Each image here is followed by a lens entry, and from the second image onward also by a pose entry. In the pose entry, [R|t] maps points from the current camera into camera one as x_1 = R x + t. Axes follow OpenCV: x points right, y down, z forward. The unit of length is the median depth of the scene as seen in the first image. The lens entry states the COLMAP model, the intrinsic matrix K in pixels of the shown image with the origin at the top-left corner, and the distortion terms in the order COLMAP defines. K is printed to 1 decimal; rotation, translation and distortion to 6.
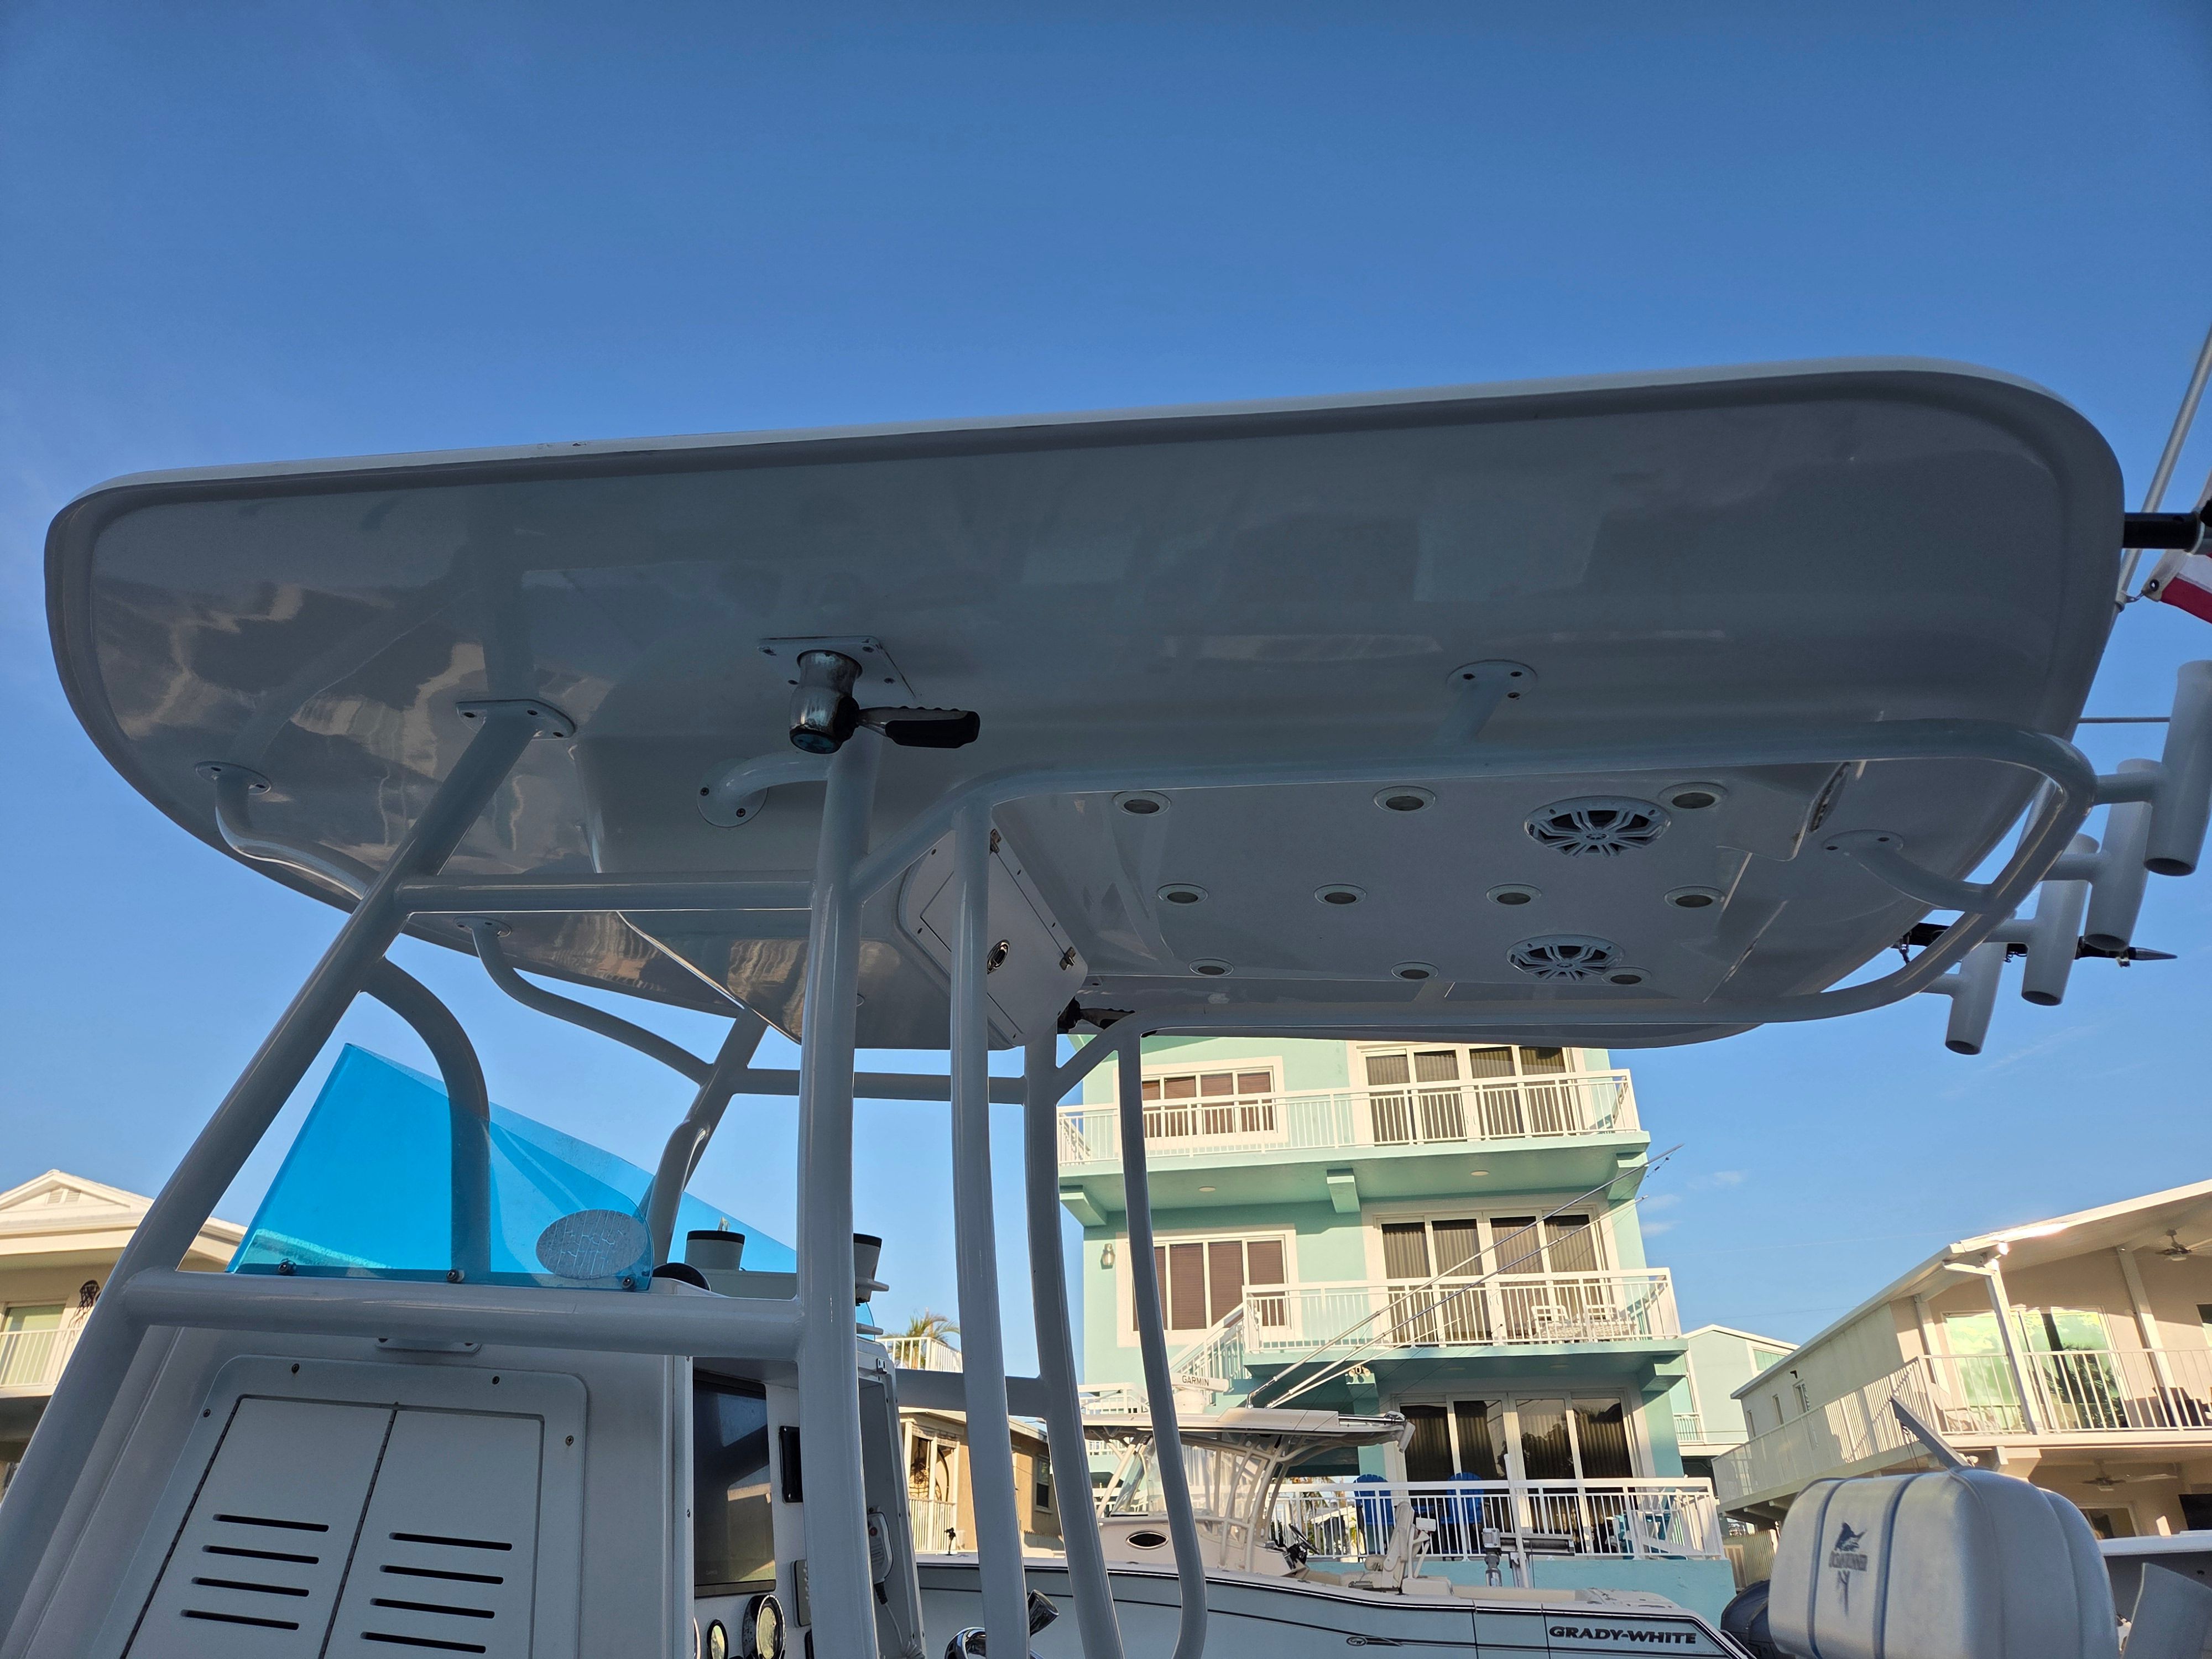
lens RADIAL K [[1478.8, 0, 1071.5], [0, 1478.8, 829.1], [0, 0, 1]] dist [0.061974, -0.050875]
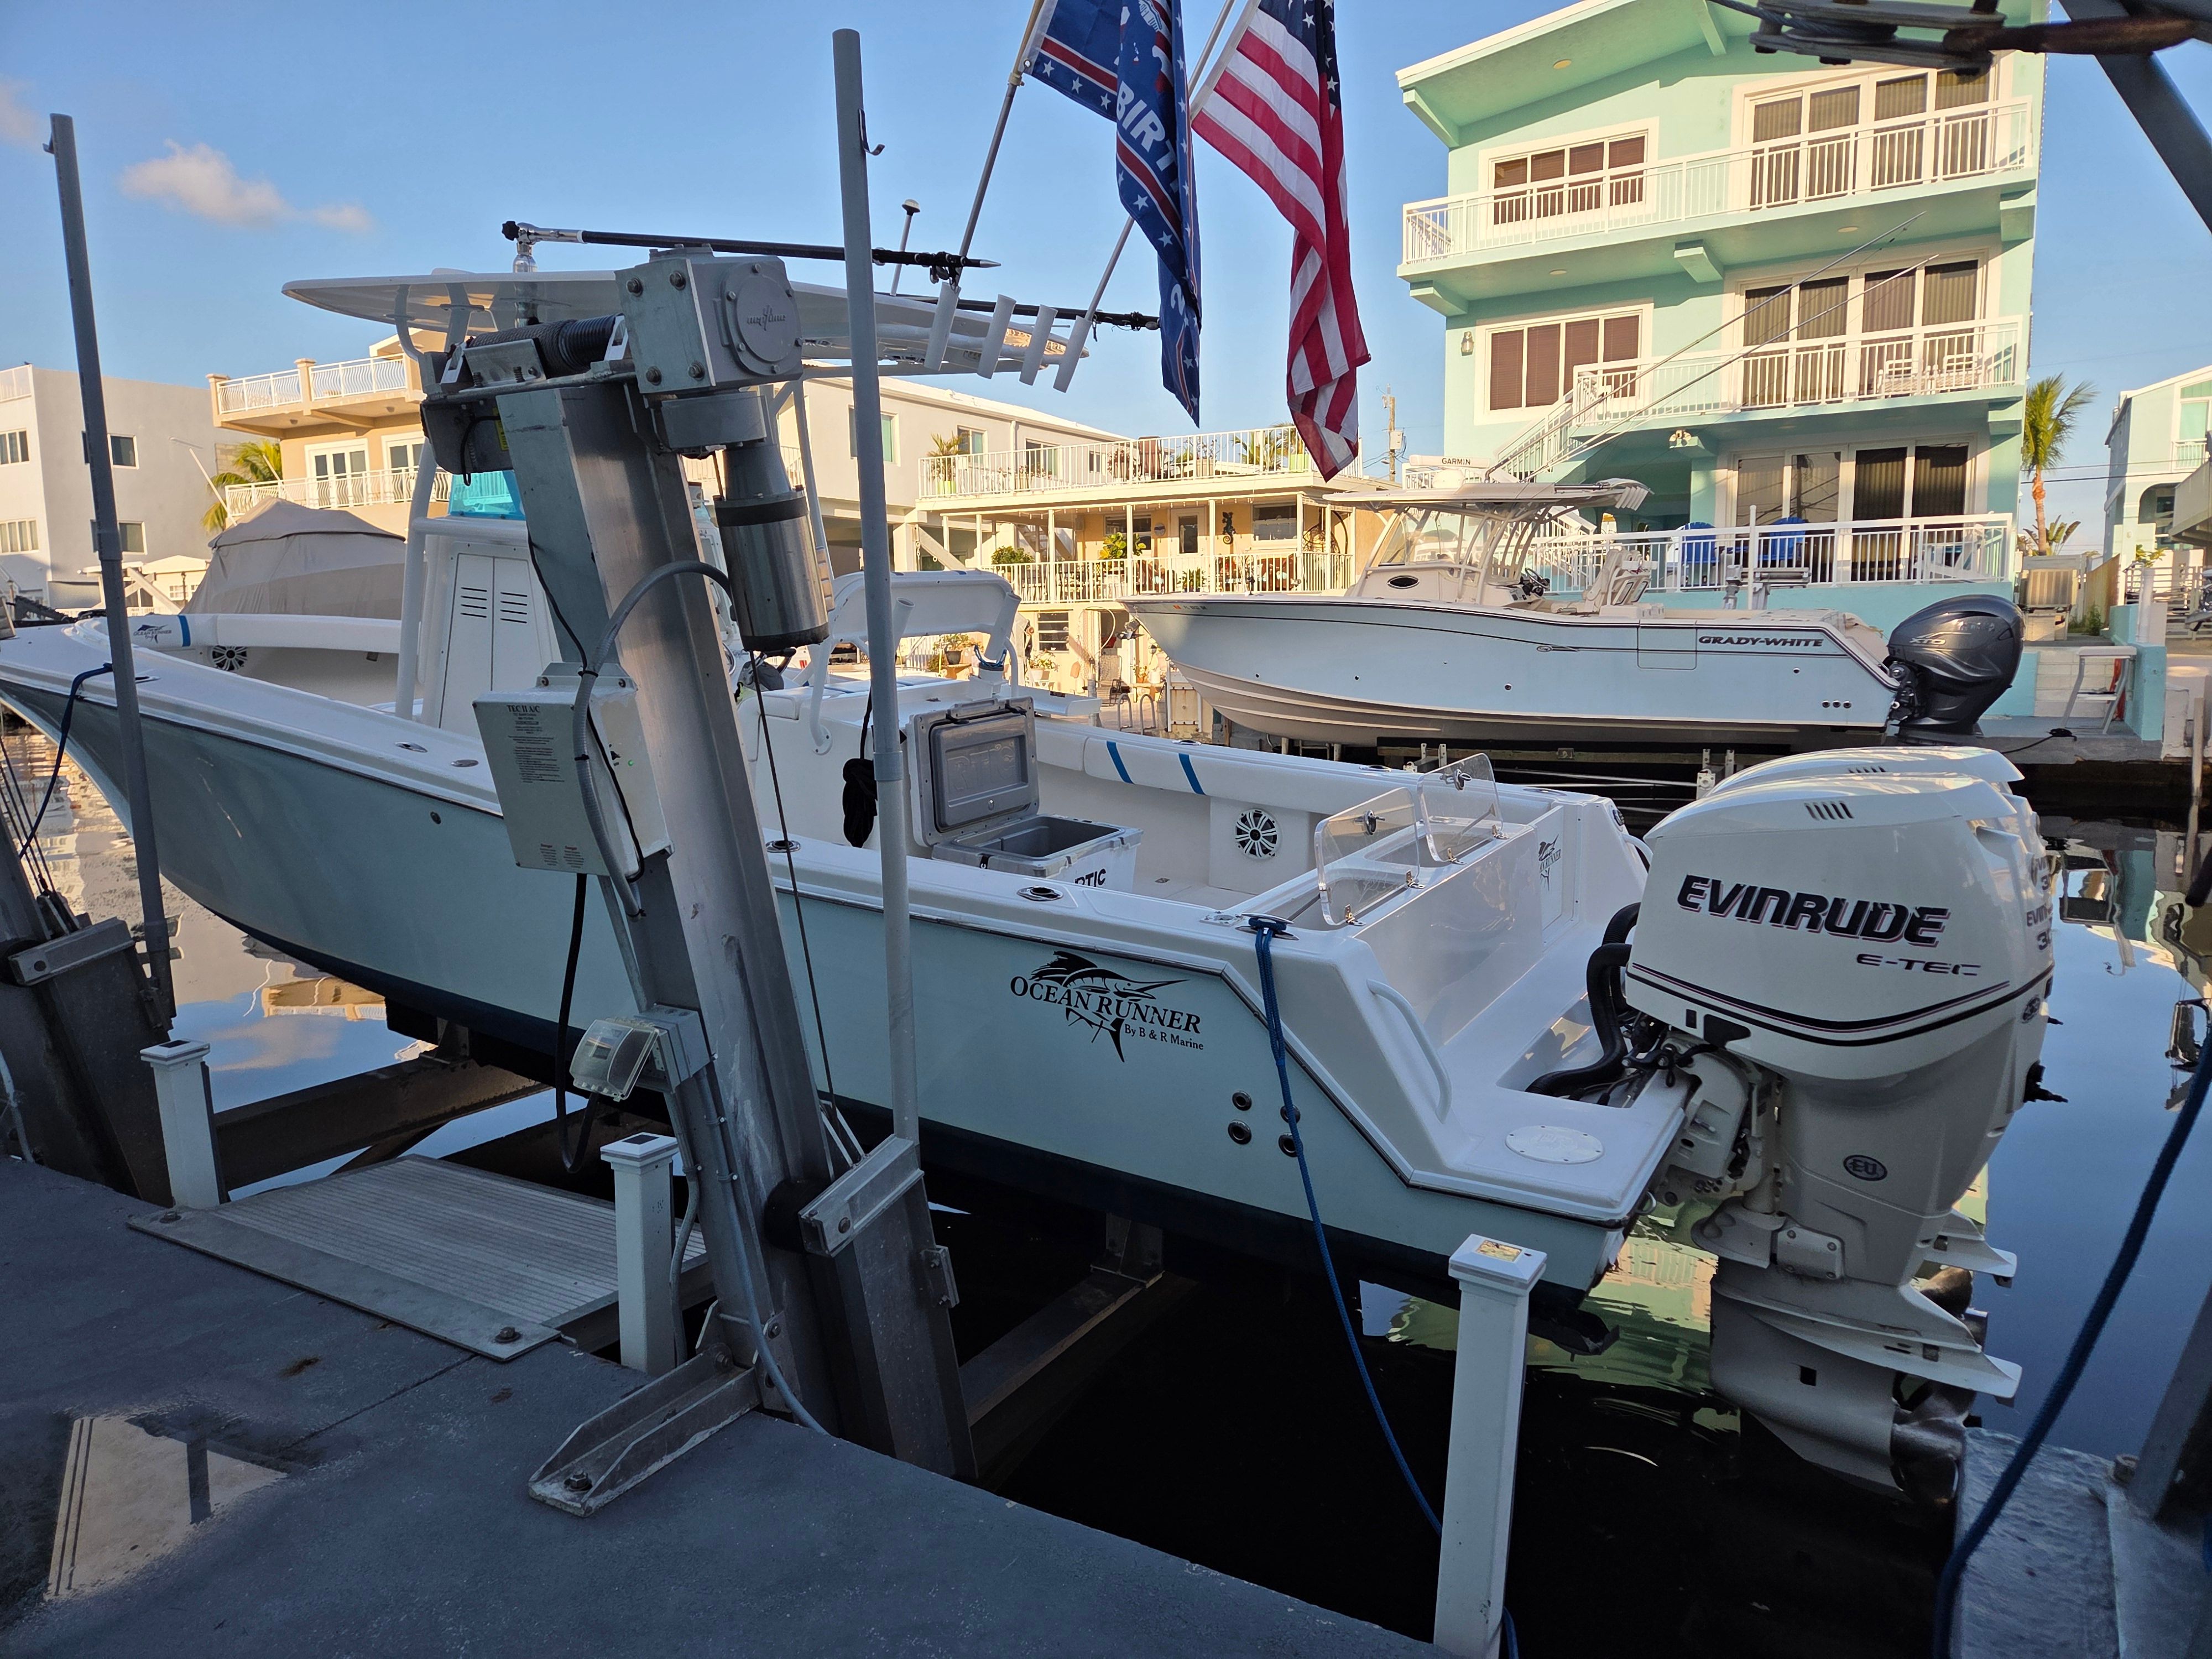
lens RADIAL K [[1478.8, 0, 1103.0], [0, 1478.8, 835.5], [0, 0, 1]] dist [0.061974, -0.050875]
pose [[0.939786, 0.043133, -0.339032, 0.170560], [0.159814, 0.821403, 0.547501, -0.061267], [0.302097, -0.568715, 0.765049, -0.127923]]
